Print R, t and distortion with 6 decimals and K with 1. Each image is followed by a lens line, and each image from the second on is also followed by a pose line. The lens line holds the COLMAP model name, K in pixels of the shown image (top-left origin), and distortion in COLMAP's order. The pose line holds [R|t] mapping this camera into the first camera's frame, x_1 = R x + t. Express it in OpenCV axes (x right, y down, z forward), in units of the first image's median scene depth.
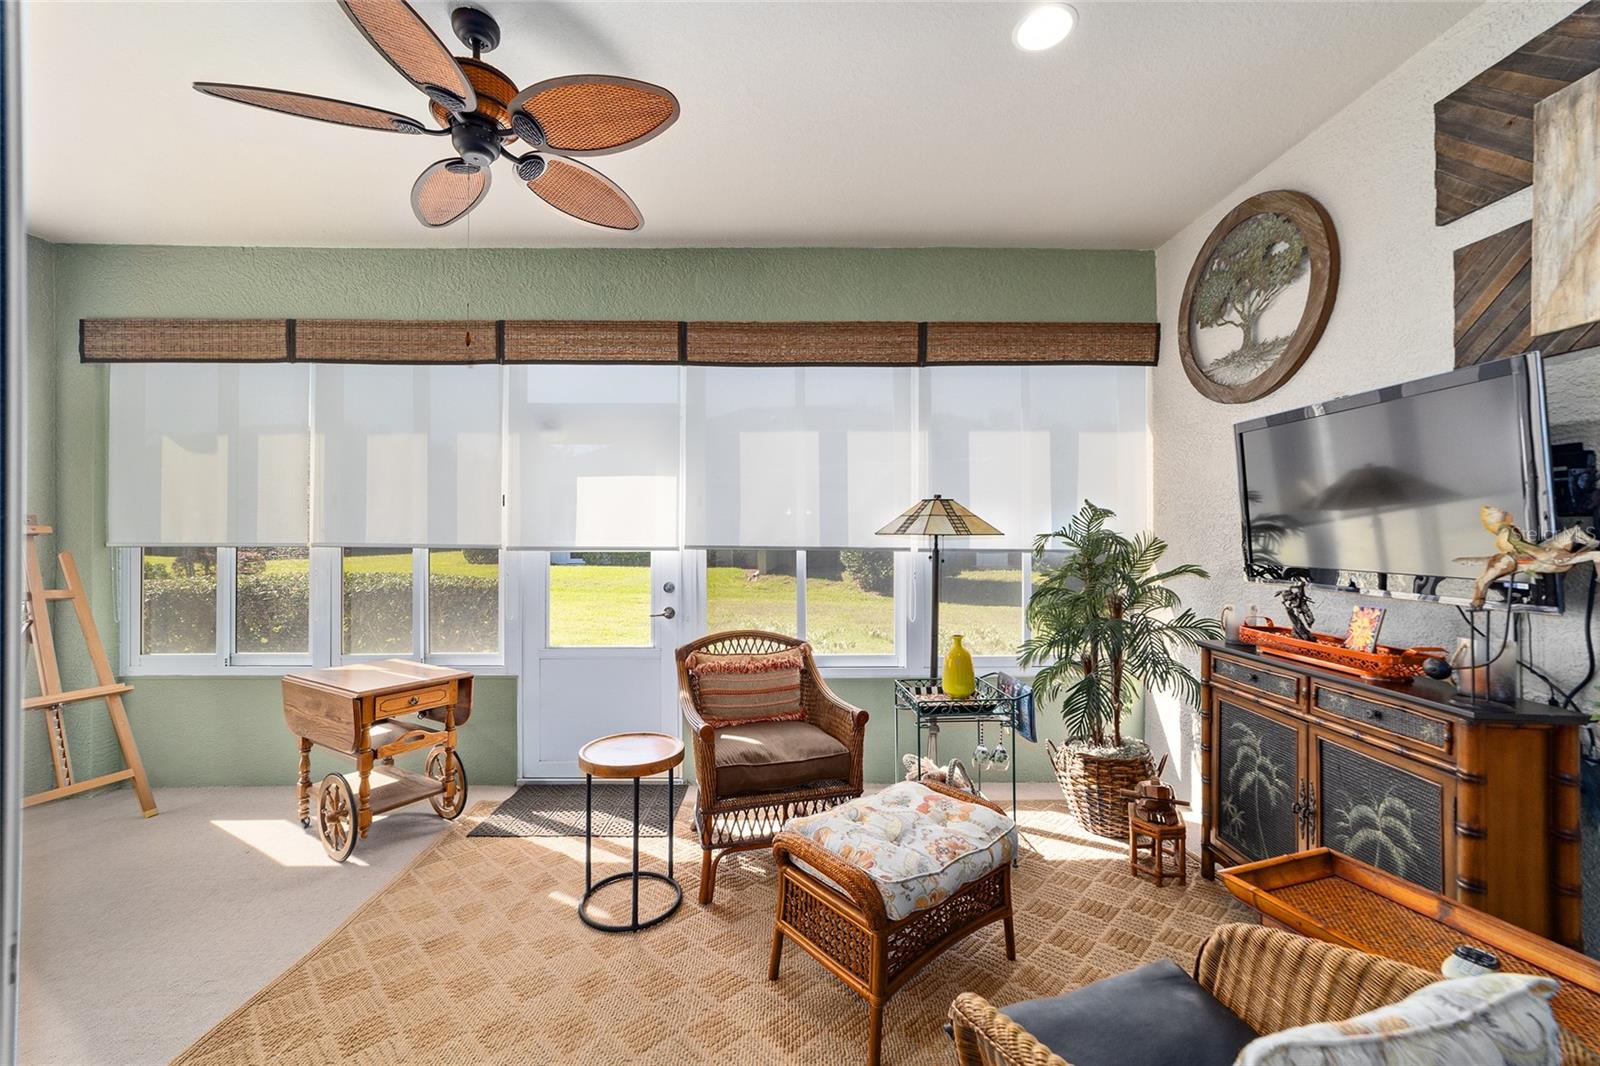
lens RADIAL K [[615.2, 0, 790.7], [0, 615.2, 527.0], [0, 0, 1]] dist [-0.011101, 0.006076]
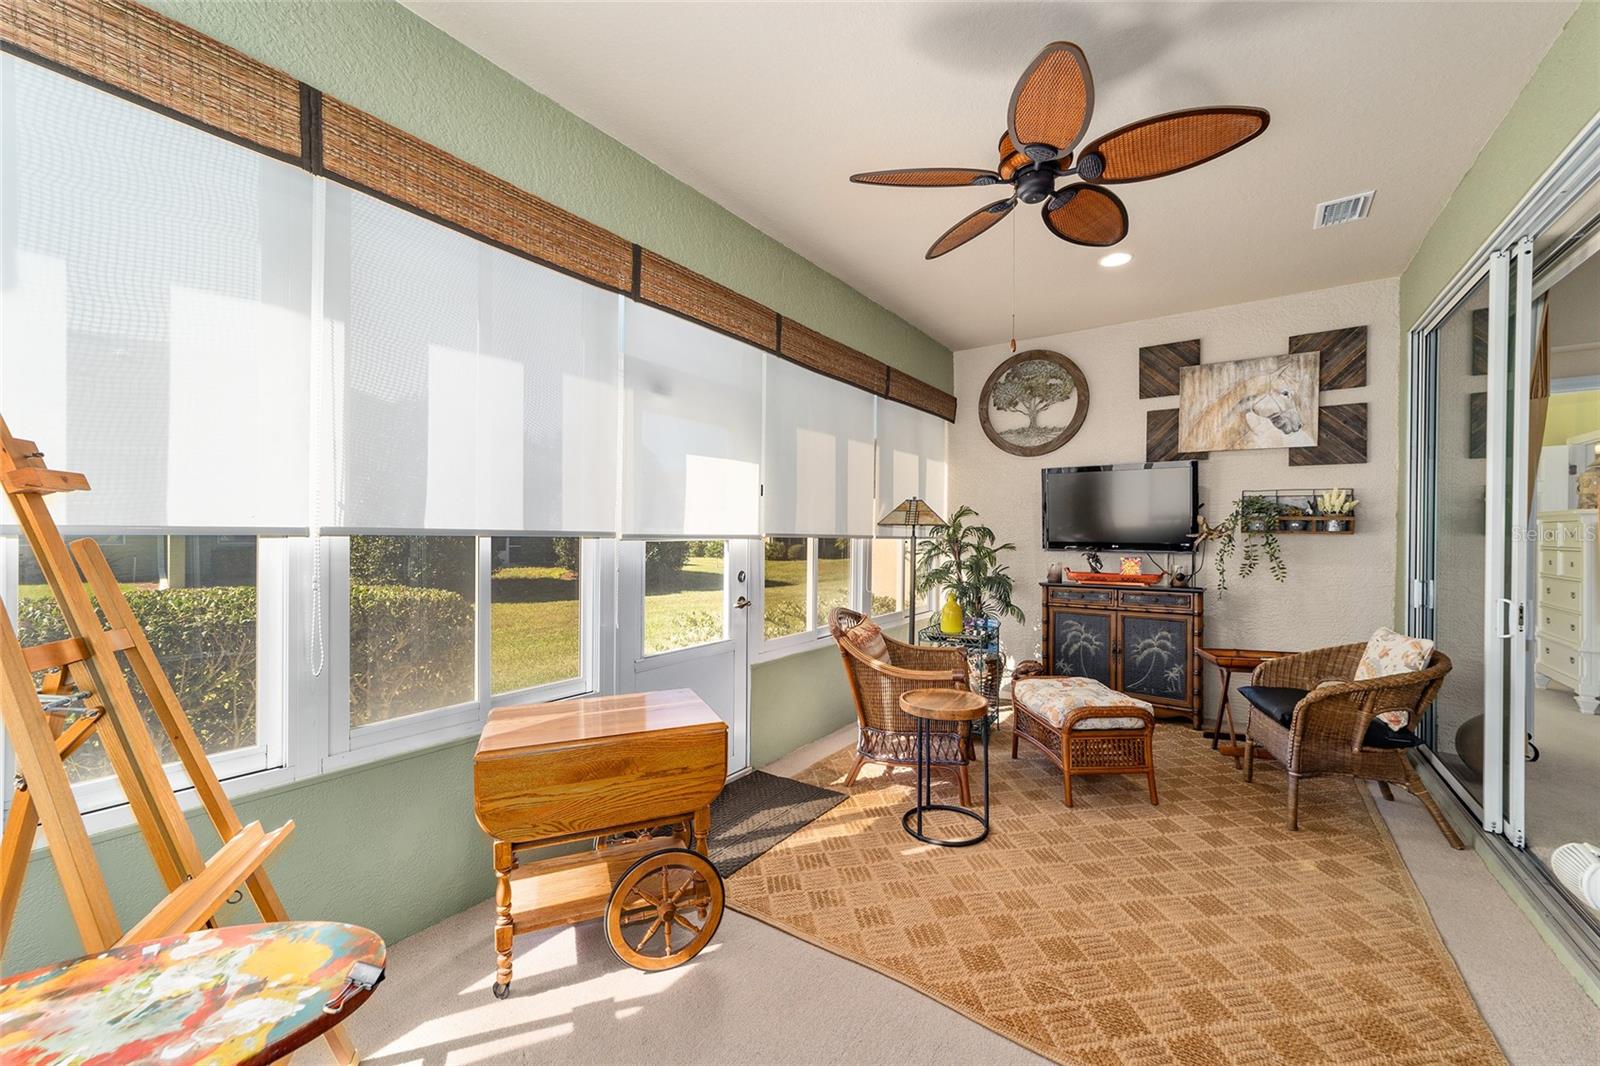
lens RADIAL K [[615.2, 0, 790.1], [0, 615.2, 530.8], [0, 0, 1]] dist [-0.011101, 0.006076]
pose [[0.599324, 0.004522, 0.800494, -1.260121], [-0.012733, 0.999911, 0.003884, 0.028551], [-0.800405, -0.012520, 0.599328, 0.477777]]
